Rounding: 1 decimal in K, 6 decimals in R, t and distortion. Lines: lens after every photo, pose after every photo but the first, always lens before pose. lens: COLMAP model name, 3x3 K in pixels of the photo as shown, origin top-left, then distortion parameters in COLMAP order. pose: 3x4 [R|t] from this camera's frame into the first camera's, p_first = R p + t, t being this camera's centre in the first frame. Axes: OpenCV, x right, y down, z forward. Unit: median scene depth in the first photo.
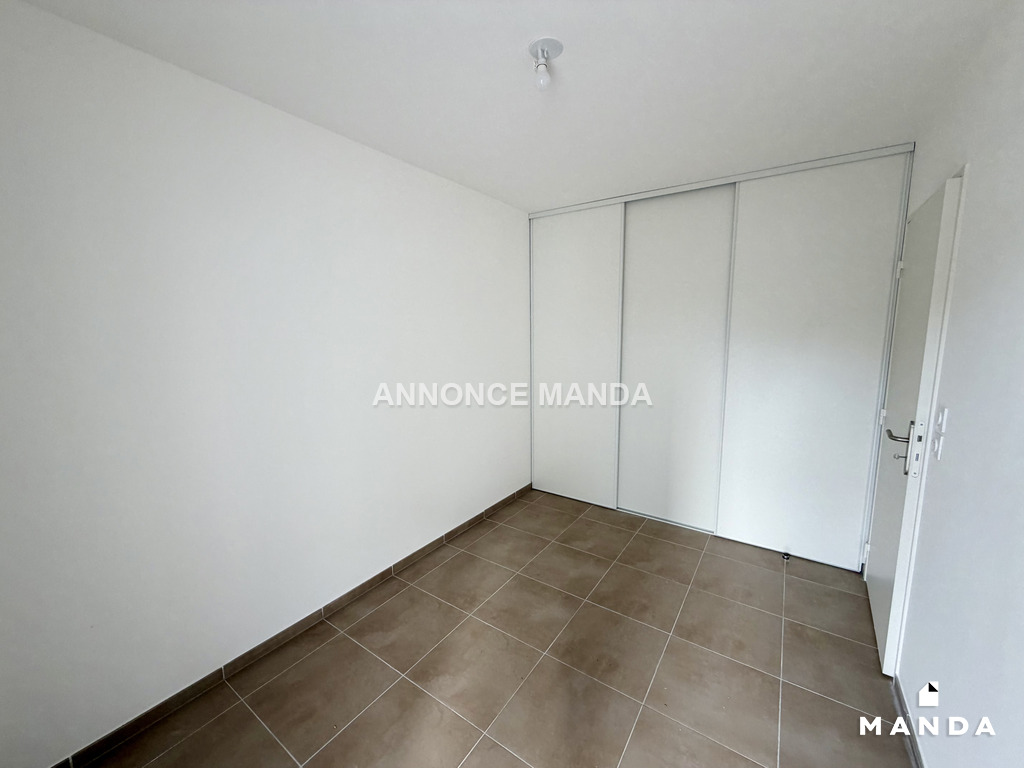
lens RADIAL K [[406.4, 0, 509.6], [0, 406.4, 383.4], [0, 0, 1]] dist [-0.001100, 0.000171]
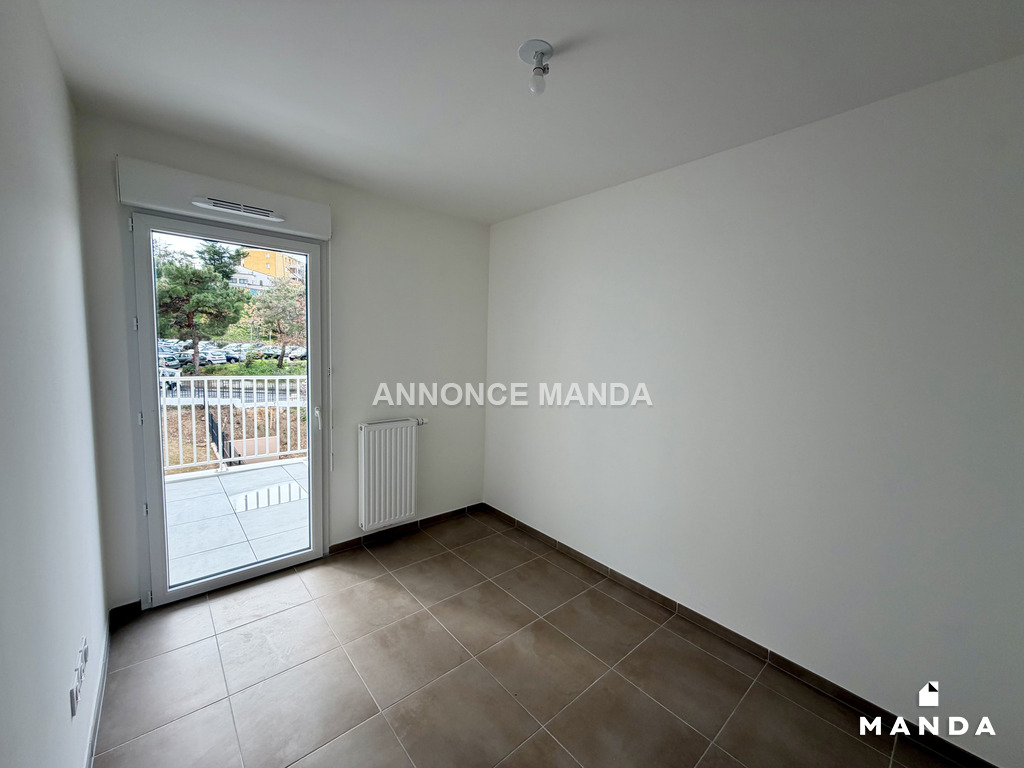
lens RADIAL K [[406.4, 0, 509.6], [0, 406.4, 383.4], [0, 0, 1]] dist [-0.001100, 0.000171]
pose [[-0.252896, 0.091018, -0.963203, 0.836854], [-0.156368, 0.978631, 0.133532, -0.128216], [0.954774, 0.184384, -0.233260, 0.986226]]
